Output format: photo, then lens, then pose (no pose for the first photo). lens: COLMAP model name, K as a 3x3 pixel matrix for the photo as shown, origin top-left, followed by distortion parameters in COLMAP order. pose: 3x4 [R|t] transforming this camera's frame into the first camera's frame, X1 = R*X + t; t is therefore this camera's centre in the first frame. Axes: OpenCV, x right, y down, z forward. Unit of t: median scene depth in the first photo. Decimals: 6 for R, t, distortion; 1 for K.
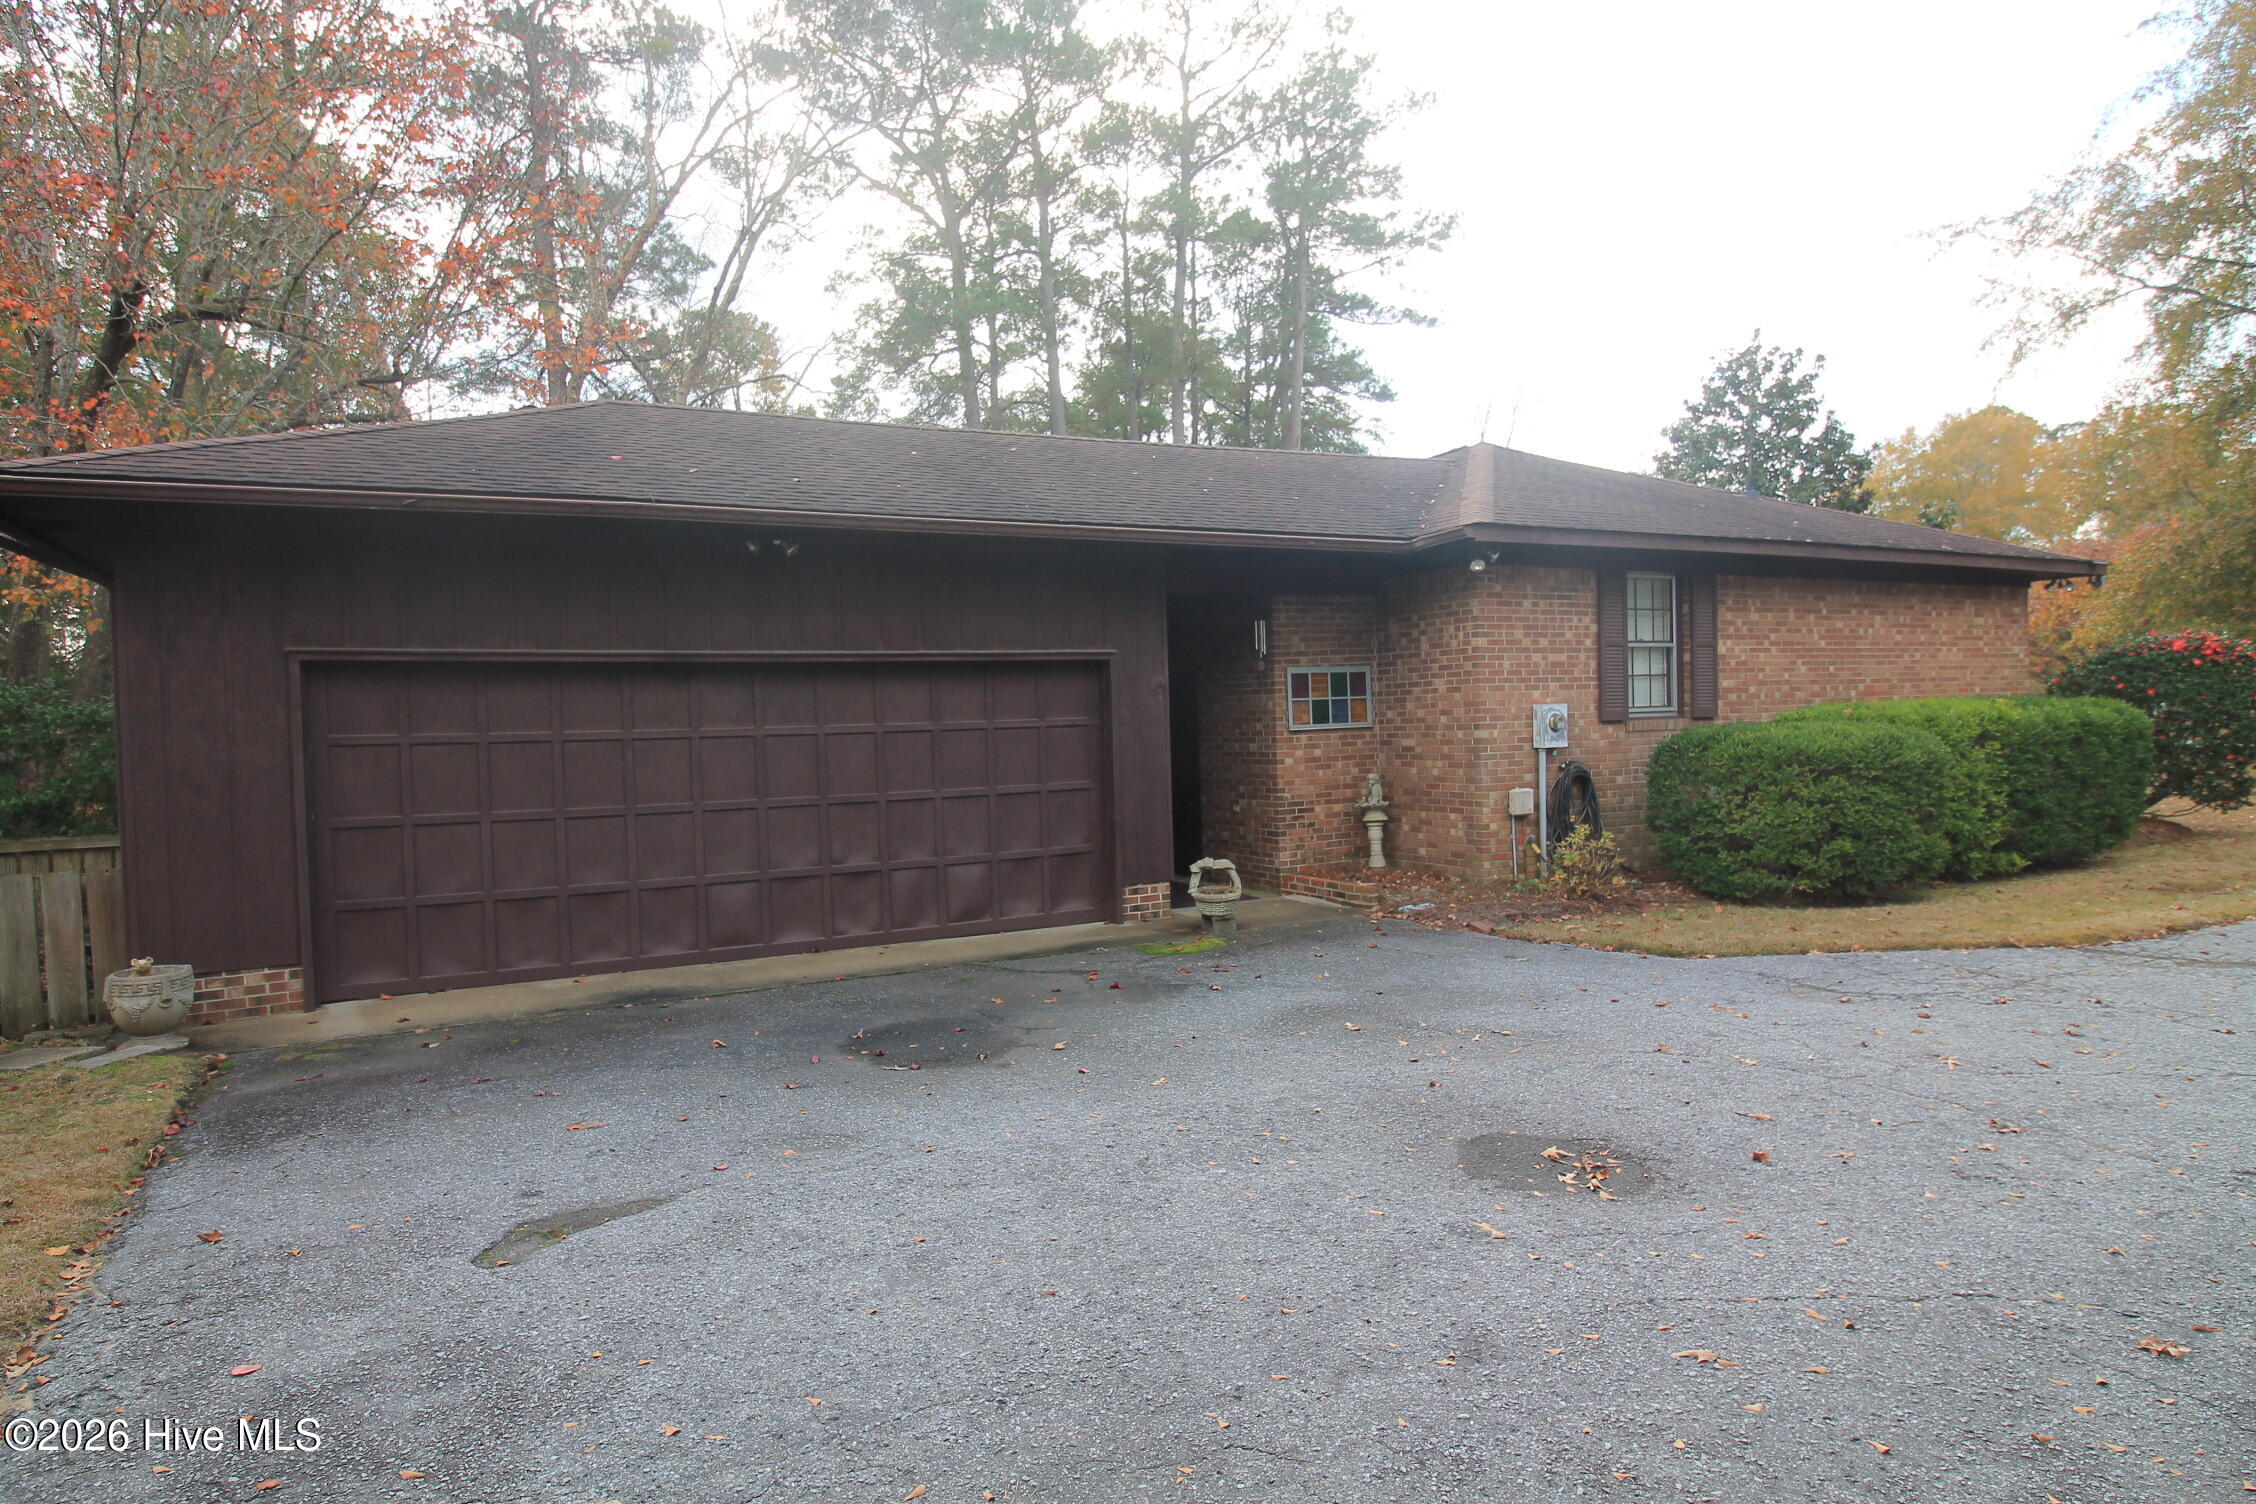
lens RADIAL K [[1287.4, 0, 1128.0], [0, 1287.4, 752.0], [0, 0, 1]] dist [0.020045, -0.023402]
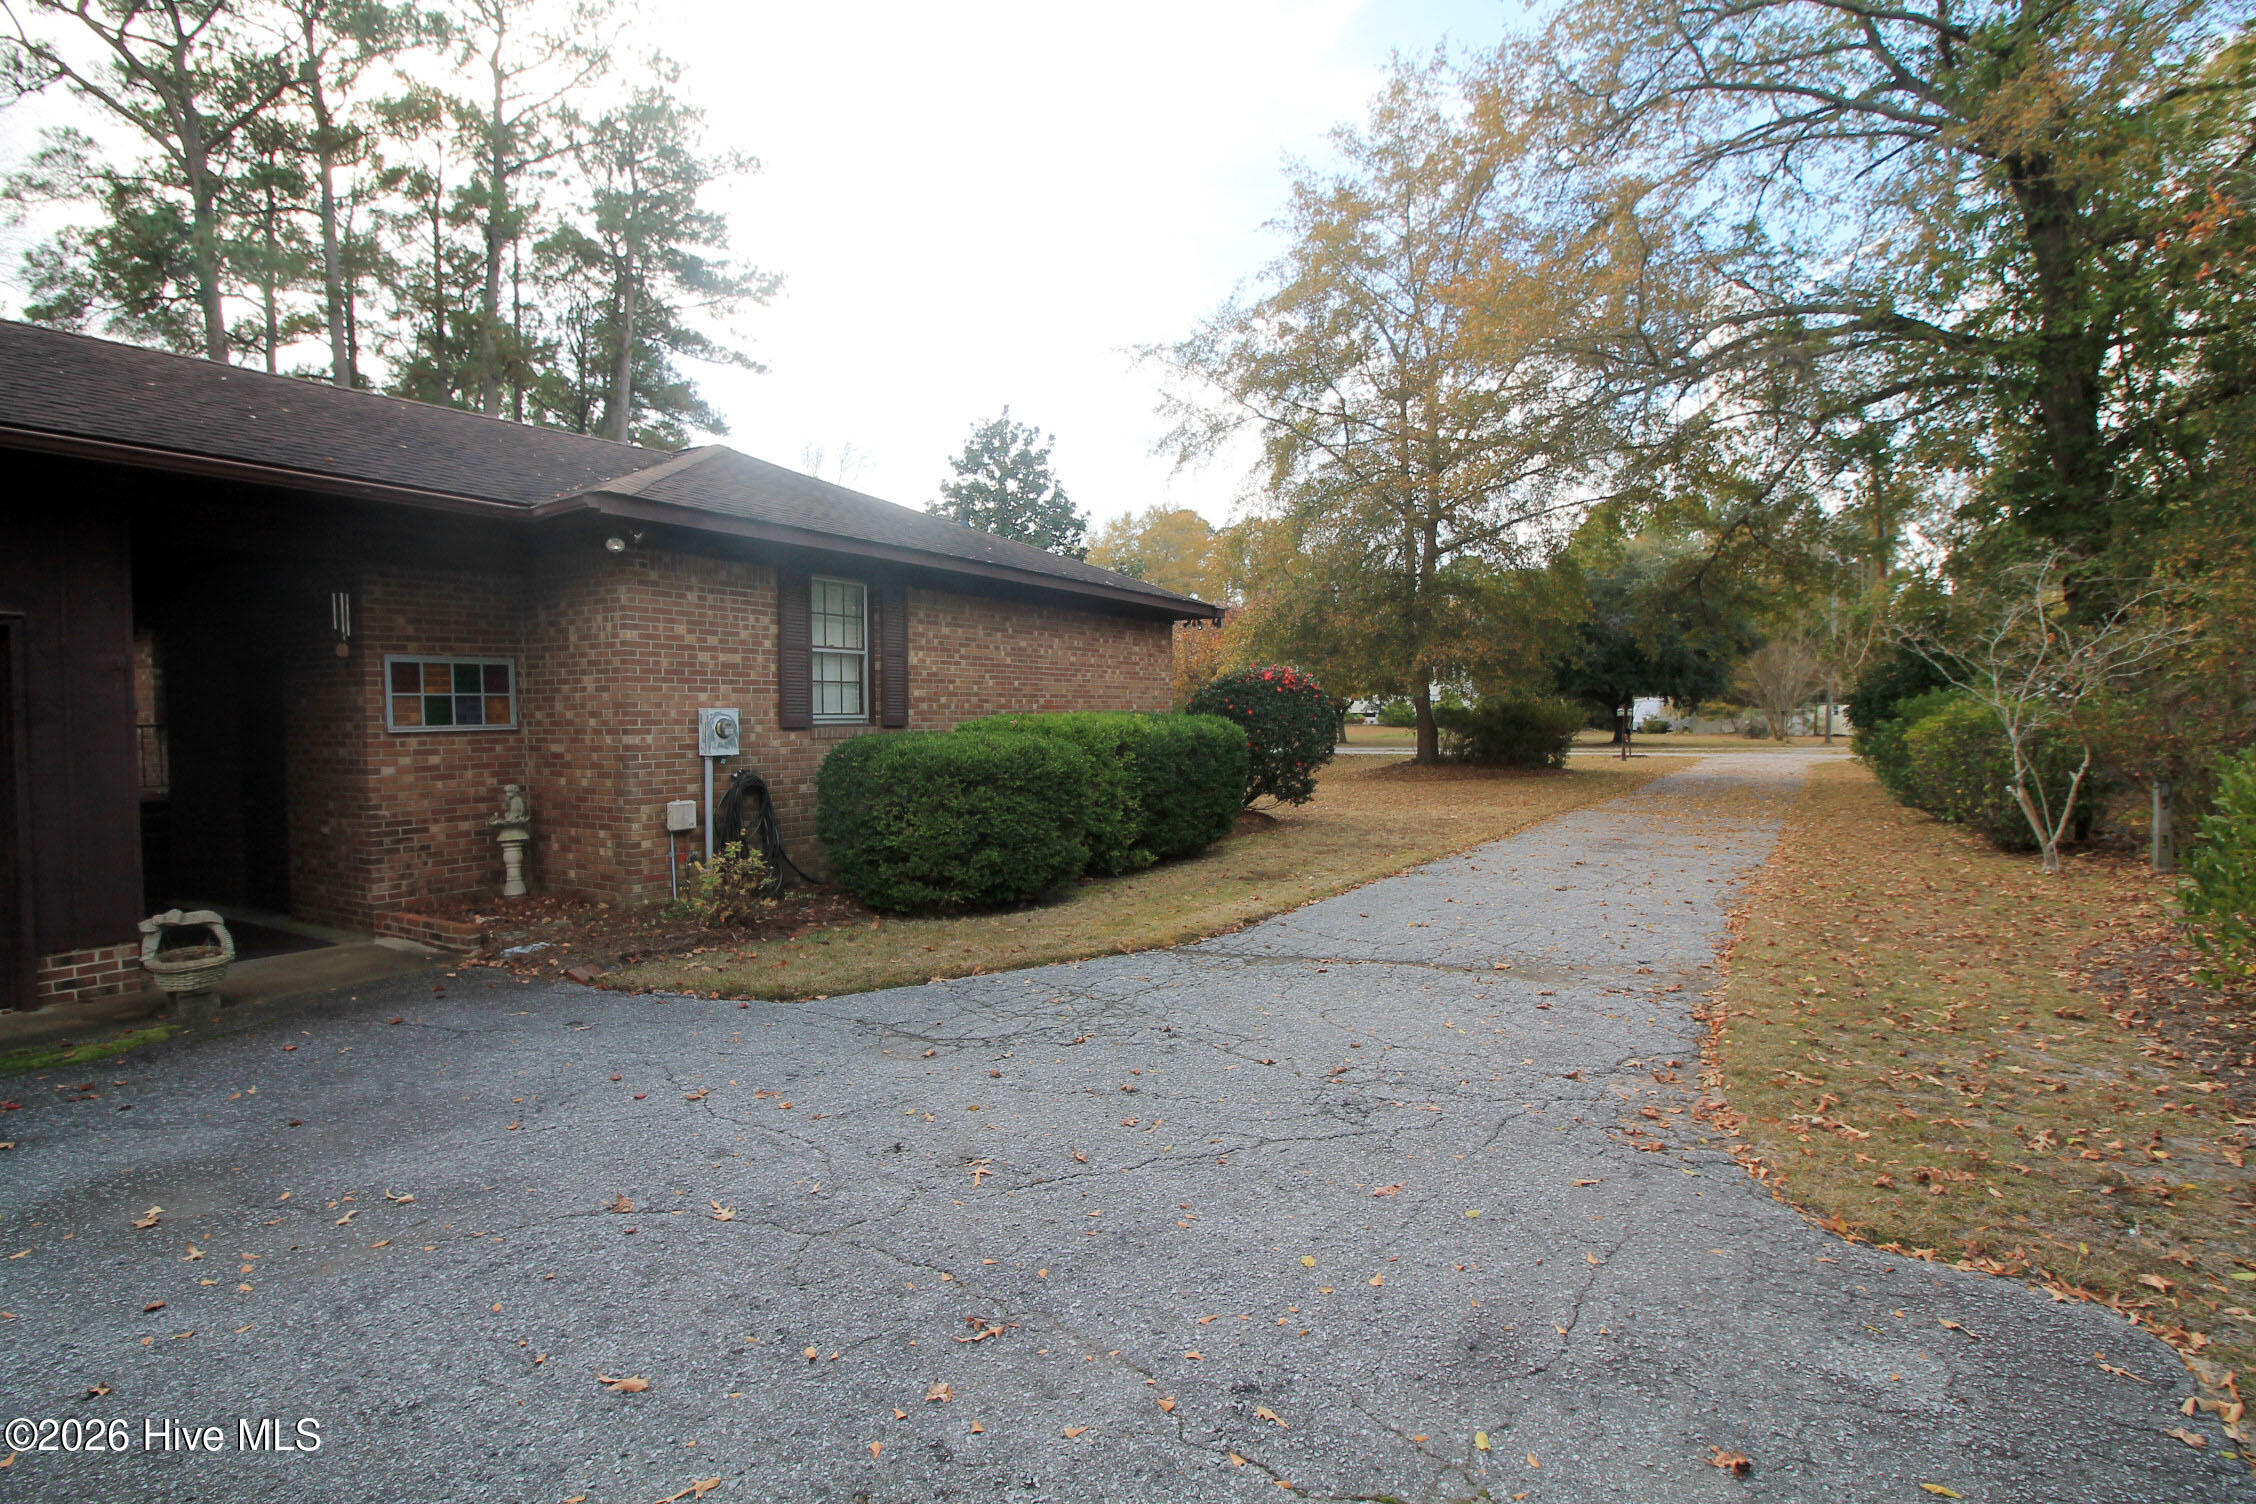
lens RADIAL K [[1041.5, 0, 1127.4], [0, 1041.5, 768.0], [0, 0, 1]] dist [-0.018902, -0.000029]
pose [[0.862884, -0.002228, 0.505397, 0.190750], [-0.006358, 0.999863, 0.015264, -0.007084], [-0.505362, -0.016384, 0.862752, 0.200162]]
